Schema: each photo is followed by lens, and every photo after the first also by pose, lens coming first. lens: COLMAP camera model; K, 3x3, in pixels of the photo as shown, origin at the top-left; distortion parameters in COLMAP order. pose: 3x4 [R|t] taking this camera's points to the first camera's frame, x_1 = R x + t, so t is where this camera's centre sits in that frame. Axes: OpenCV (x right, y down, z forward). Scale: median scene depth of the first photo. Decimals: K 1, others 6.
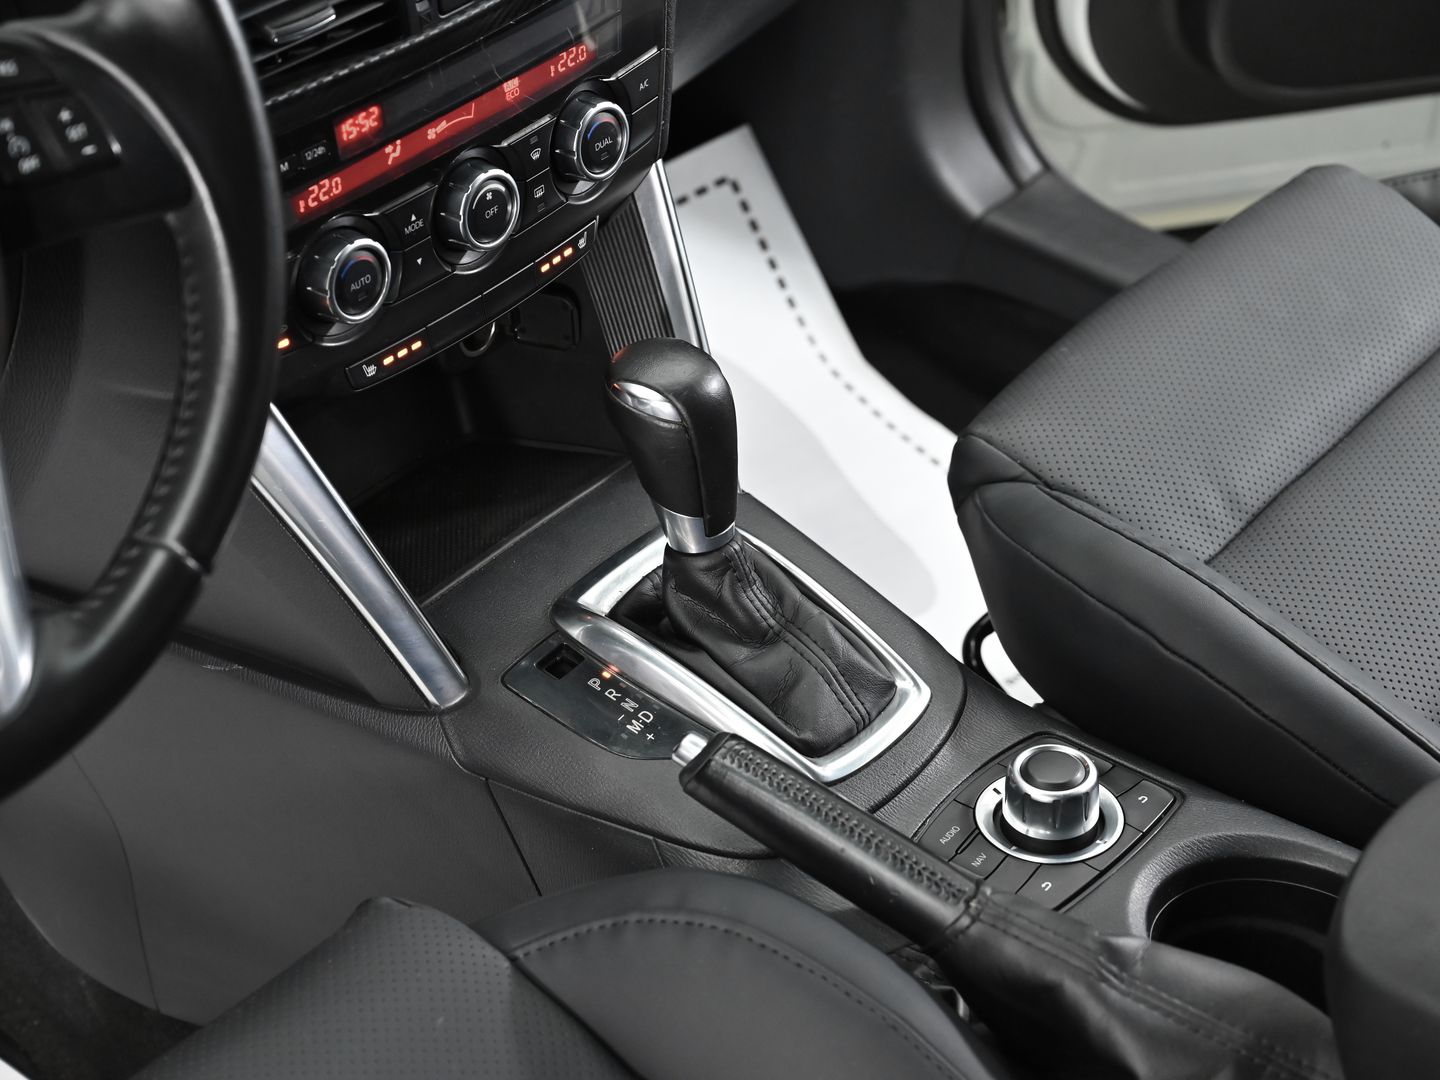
lens RADIAL K [[2662.6, 0, 716.4], [0, 2662.6, 546.2], [0, 0, 1]] dist [-0.031906, 0.000000]
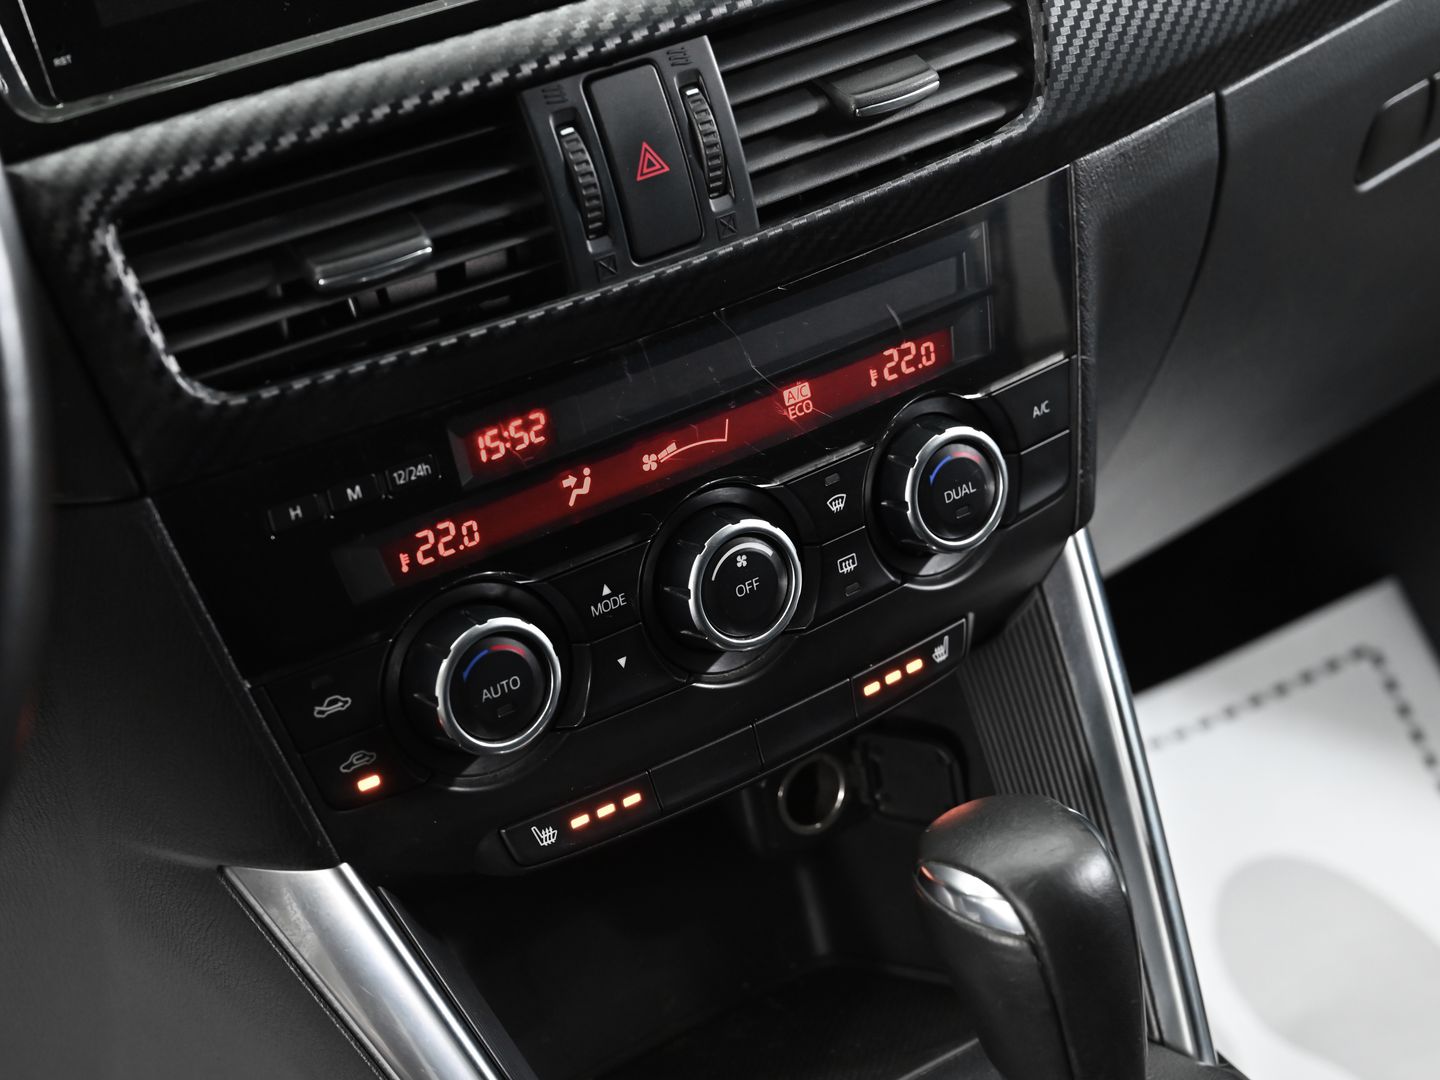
lens RADIAL K [[2573.2, 0, 711.9], [0, 2573.2, 542.2], [0, 0, 1]] dist [-0.038803, 0.000000]
pose [[0.951315, -0.012117, -0.307984, 0.093310], [-0.053342, 0.977677, -0.203229, -0.012695], [0.303571, 0.209763, 0.929432, 0.432010]]
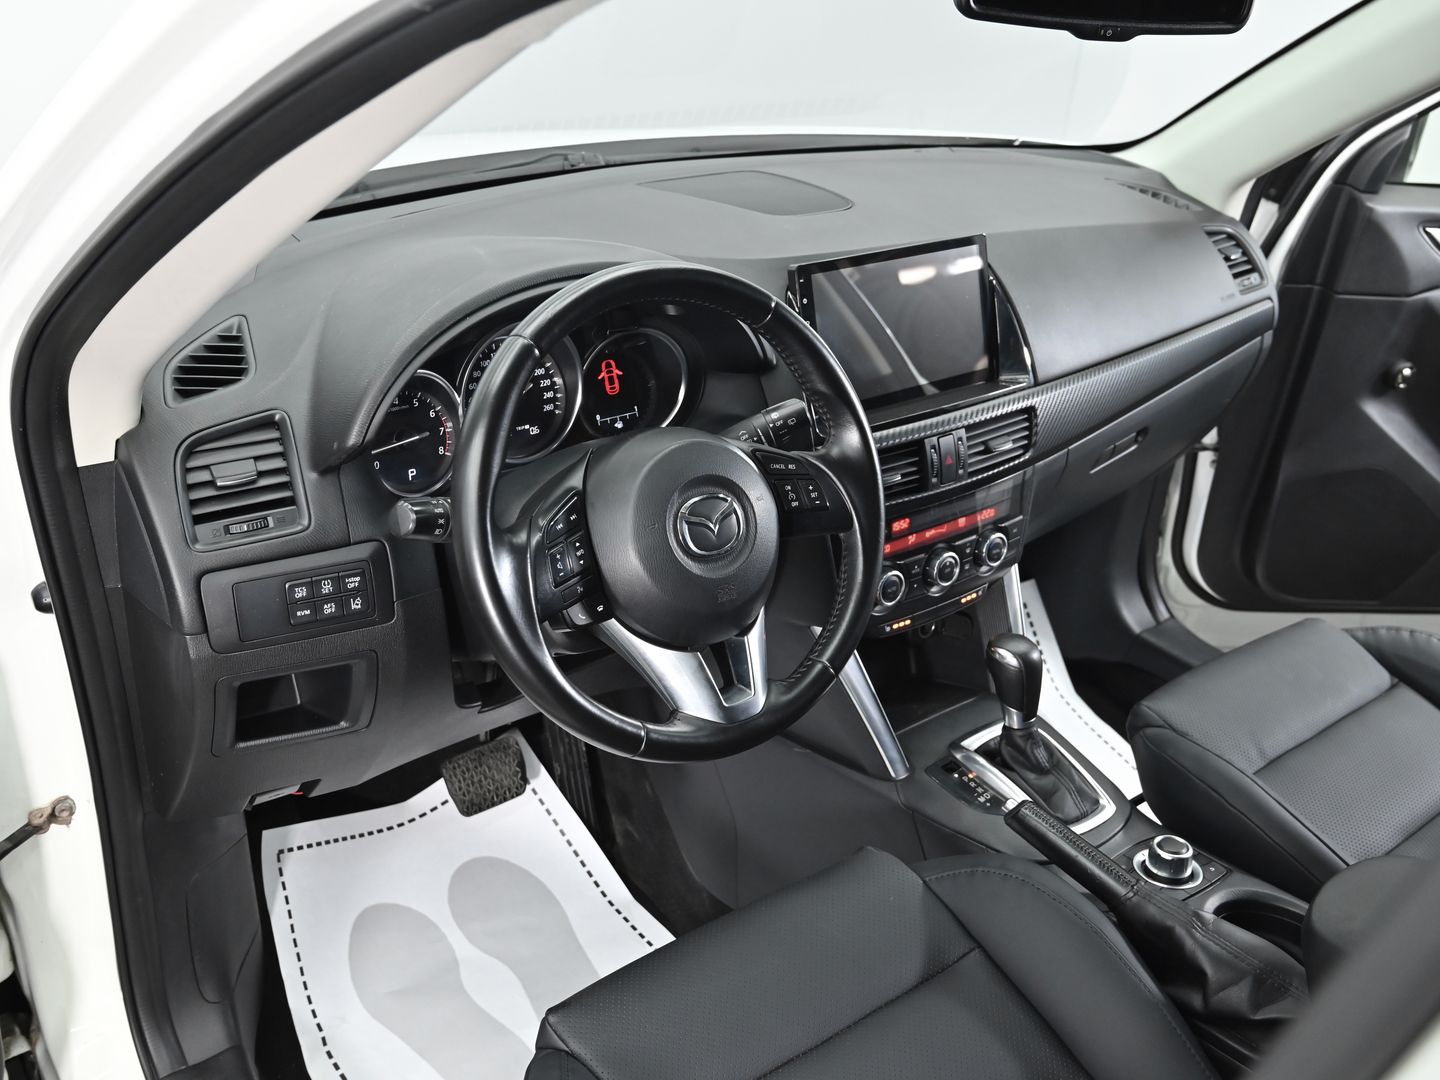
lens RADIAL K [[1282.3, 0, 713.6], [0, 1282.3, 540.1], [0, 0, 1]] dist [-0.021702, -0.022985]
pose [[0.970721, 0.121637, -0.207136, -0.053591], [-0.161931, 0.968286, -0.190264, 0.098920], [0.177423, 0.218235, 0.959632, -0.138113]]
